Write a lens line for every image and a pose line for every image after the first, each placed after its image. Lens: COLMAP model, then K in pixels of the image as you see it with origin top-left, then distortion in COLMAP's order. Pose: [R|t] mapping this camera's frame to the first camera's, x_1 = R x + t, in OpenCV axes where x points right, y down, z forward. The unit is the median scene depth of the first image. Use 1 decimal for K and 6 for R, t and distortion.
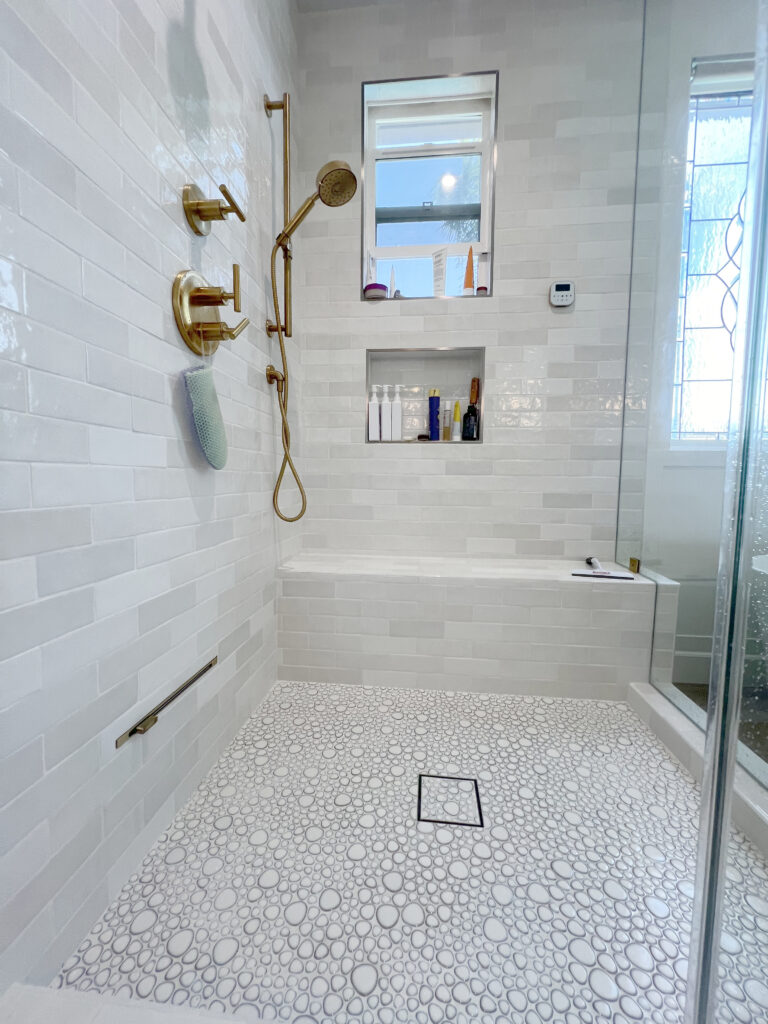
lens RADIAL K [[412.8, 0, 384.0], [0, 412.8, 512.0], [0, 0, 1]] dist [-0.000474, 0.000360]
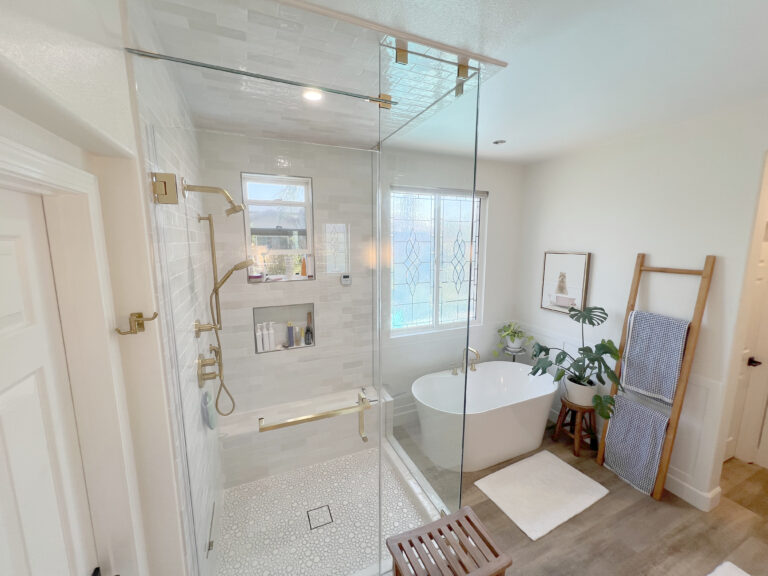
lens RADIAL K [[309.6, 0, 383.0], [0, 309.6, 288.2], [0, 0, 1]] dist [-0.000474, 0.000360]
pose [[0.871986, -0.084947, 0.482105, -0.215327], [0.047104, 0.994819, 0.090089, -0.624653], [-0.487260, -0.055848, 0.871469, -0.585462]]
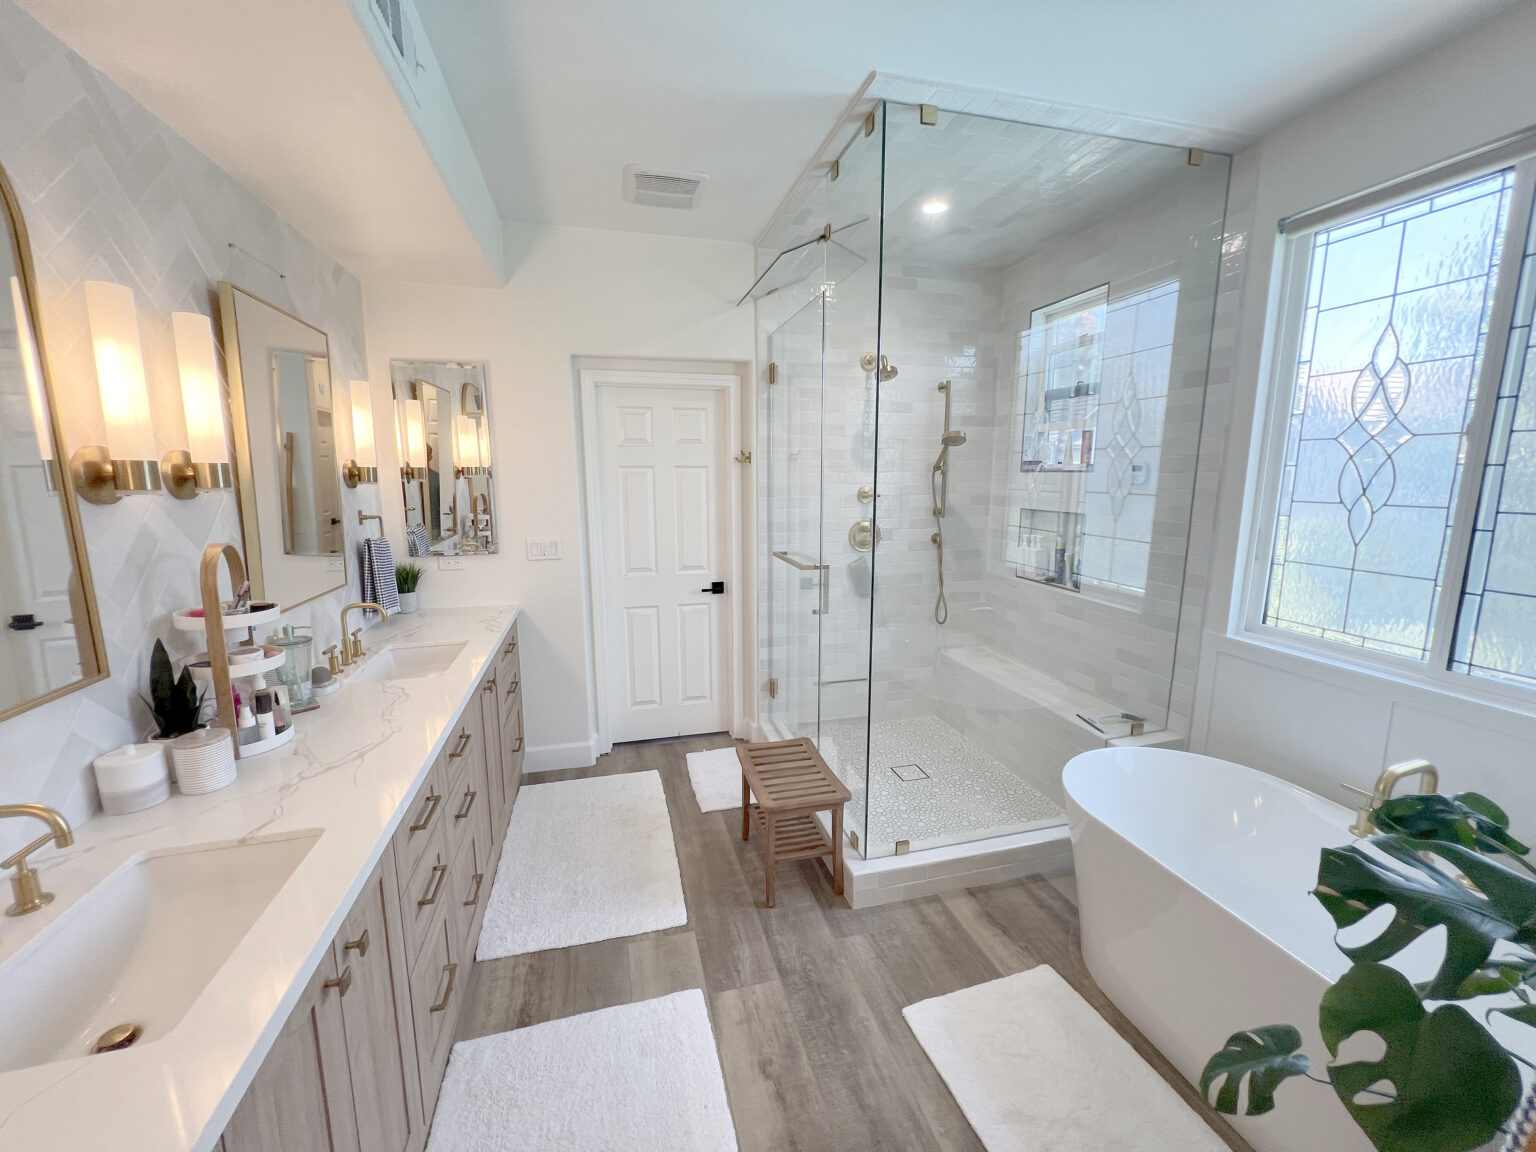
lens RADIAL K [[619.2, 0, 766.0], [0, 619.2, 576.5], [0, 0, 1]] dist [-0.000474, 0.000360]
pose [[0.353946, 0.146563, -0.923711, 1.647437], [-0.065122, 0.989110, 0.131987, -0.411921], [0.932996, 0.013438, 0.359636, -0.512741]]
